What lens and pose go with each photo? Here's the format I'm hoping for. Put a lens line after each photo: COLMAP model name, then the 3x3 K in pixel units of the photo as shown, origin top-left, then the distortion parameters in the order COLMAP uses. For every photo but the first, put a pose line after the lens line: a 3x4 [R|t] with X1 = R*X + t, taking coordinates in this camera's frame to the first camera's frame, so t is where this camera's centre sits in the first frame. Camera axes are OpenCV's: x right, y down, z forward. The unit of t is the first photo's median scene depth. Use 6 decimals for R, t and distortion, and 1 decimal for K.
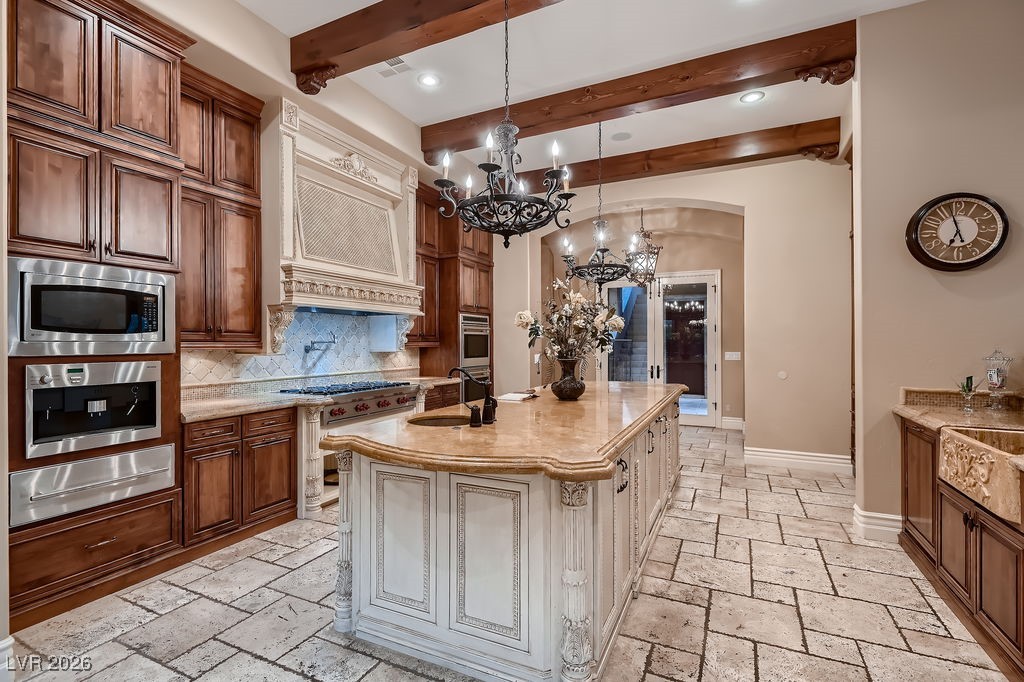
lens RADIAL K [[472.7, 0, 510.8], [0, 472.7, 342.6], [0, 0, 1]] dist [0.003255, 0.000175]
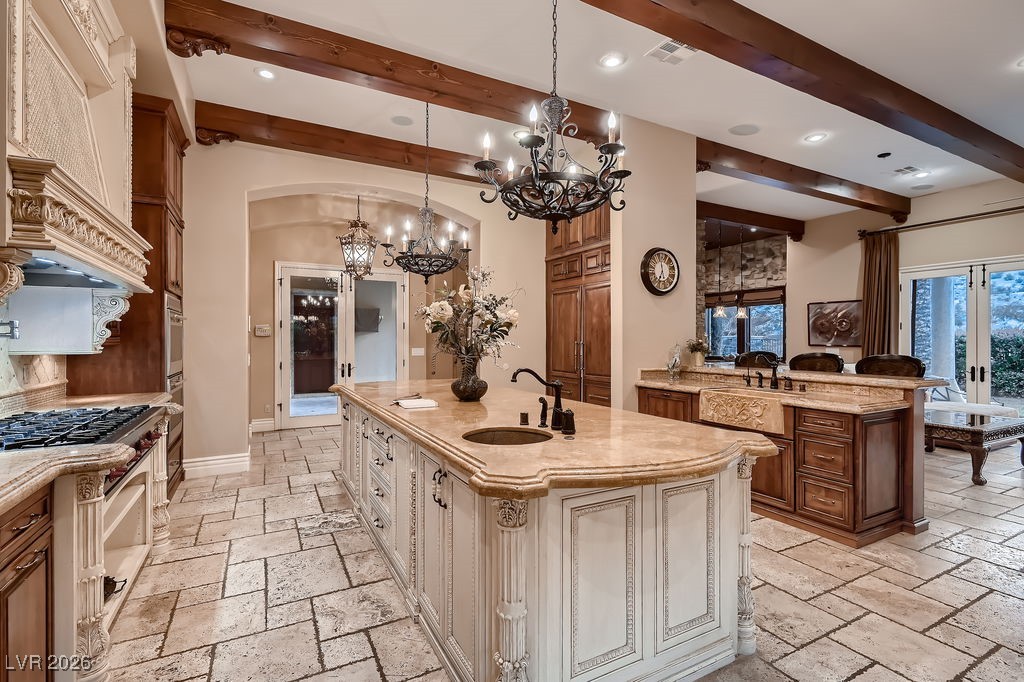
lens RADIAL K [[472.7, 0, 511.5], [0, 472.7, 339.3], [0, 0, 1]] dist [0.003255, 0.000175]
pose [[0.594852, 0.003464, 0.803828, -0.582169], [-0.002700, 0.999994, -0.002311, 0.003171], [-0.803831, -0.000796, 0.594857, 0.389225]]
